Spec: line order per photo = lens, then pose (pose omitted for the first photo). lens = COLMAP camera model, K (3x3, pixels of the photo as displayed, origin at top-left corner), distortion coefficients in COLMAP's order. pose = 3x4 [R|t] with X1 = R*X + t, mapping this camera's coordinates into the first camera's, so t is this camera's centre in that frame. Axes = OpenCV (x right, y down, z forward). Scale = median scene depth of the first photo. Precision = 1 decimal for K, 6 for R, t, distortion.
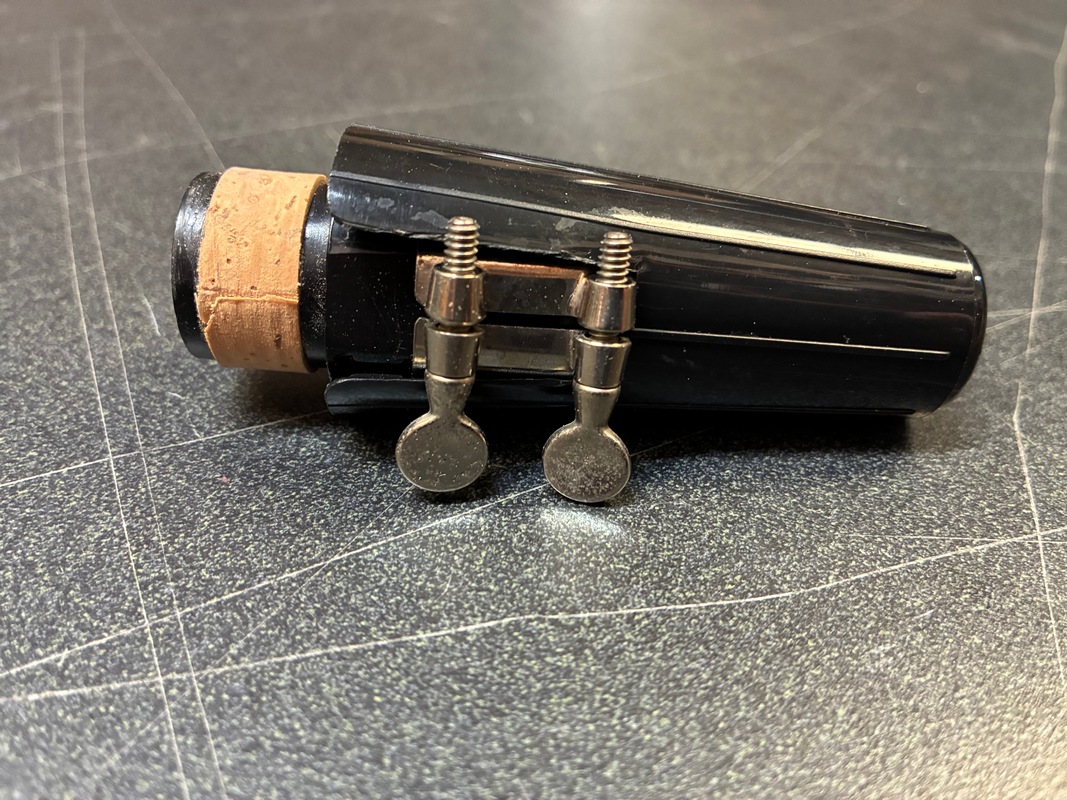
lens RADIAL K [[842.7, 0, 534.5], [0, 842.7, 423.7], [0, 0, 1]] dist [0.027246, -0.057561]
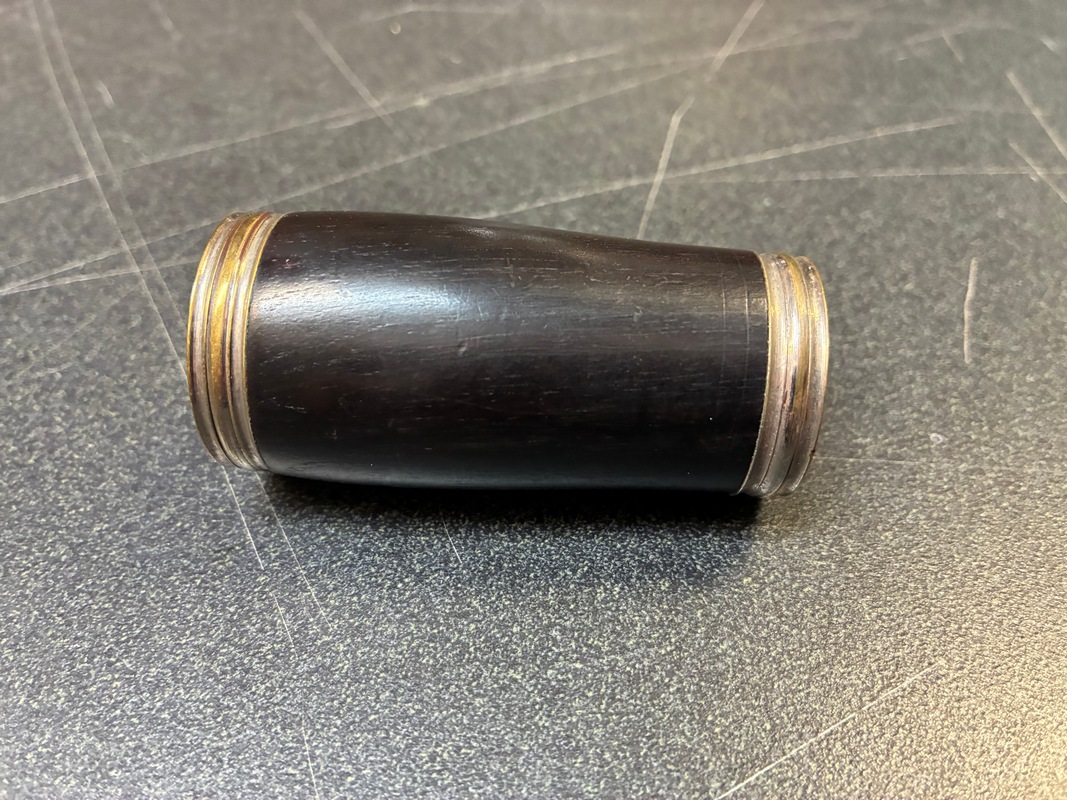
lens RADIAL K [[842.7, 0, 537.5], [0, 842.7, 409.7], [0, 0, 1]] dist [0.027246, -0.057561]
pose [[0.997115, -0.075810, 0.003677, 0.318966], [0.074196, 0.983804, 0.163170, 0.290529], [-0.015987, -0.162426, 0.986591, -0.706999]]
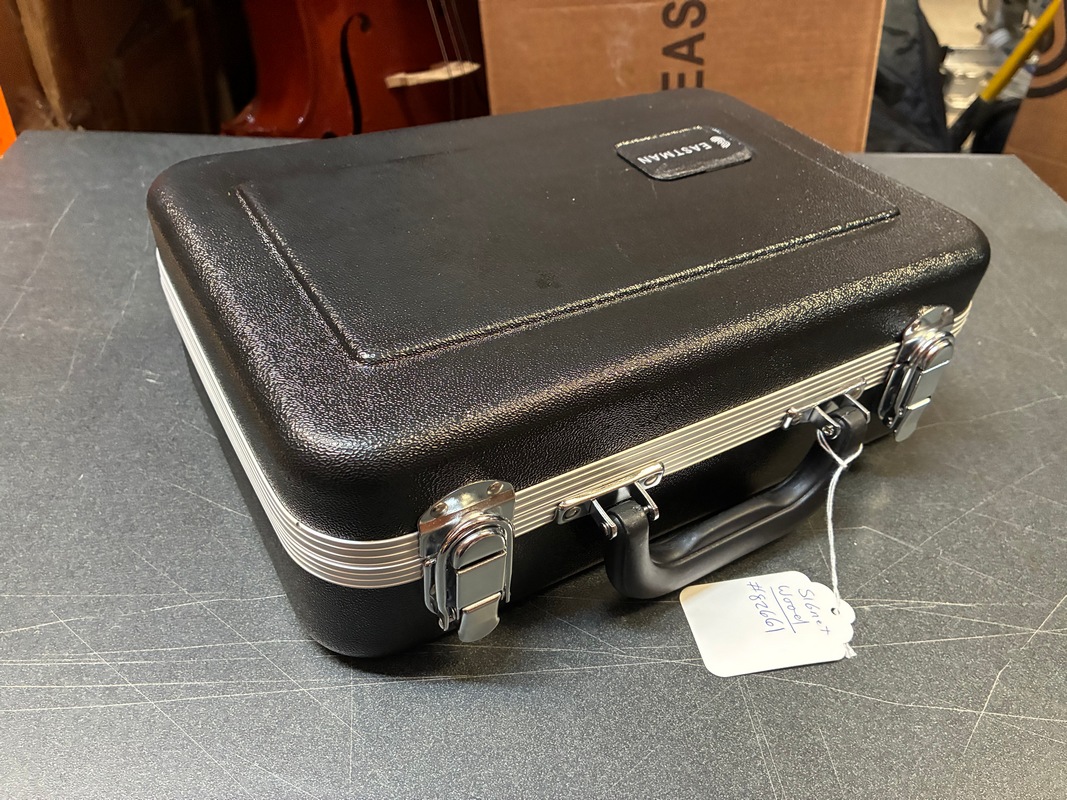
lens RADIAL K [[842.7, 0, 541.8], [0, 842.7, 407.0], [0, 0, 1]] dist [0.027246, -0.057561]
pose [[0.932927, 0.259523, -0.249589, -0.501091], [-0.260695, 0.964987, 0.028955, -0.670469], [0.248365, 0.038054, 0.967919, -2.681148]]
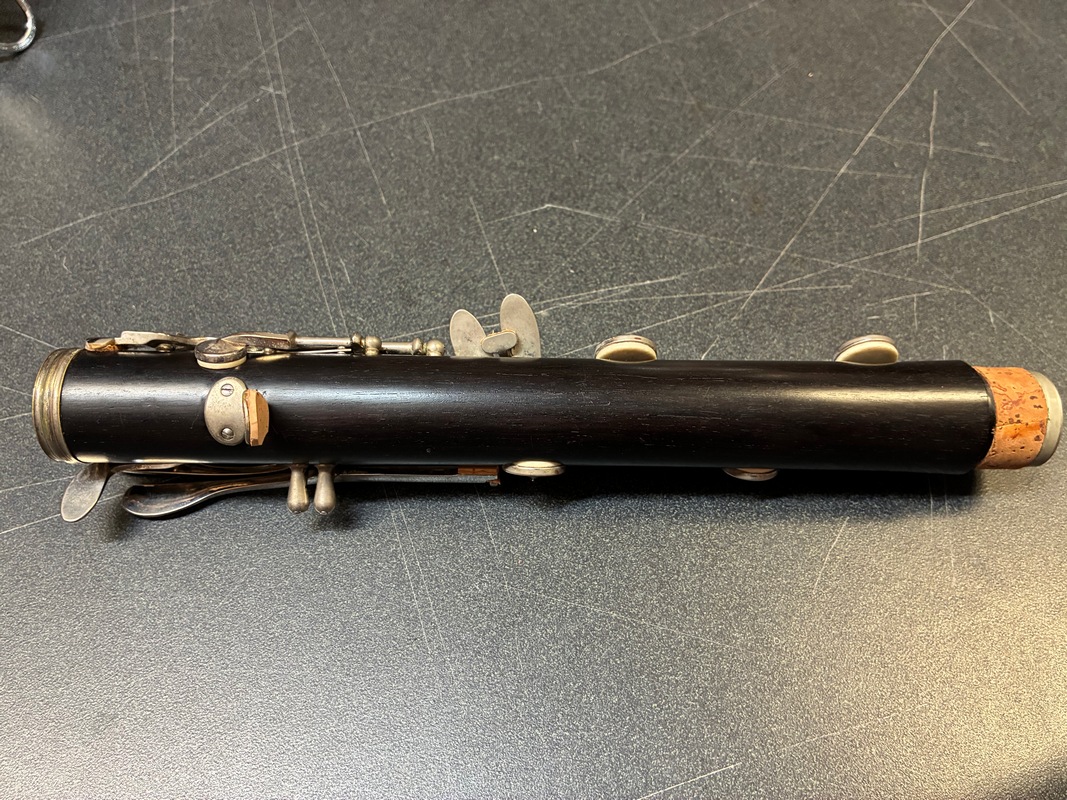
lens RADIAL K [[842.7, 0, 540.4], [0, 842.7, 390.7], [0, 0, 1]] dist [0.027246, -0.057561]
pose [[0.992191, 0.099271, -0.075516, 0.355535], [-0.069253, 0.941992, 0.328413, -0.781231], [0.103737, -0.320619, 0.941510, -1.546730]]
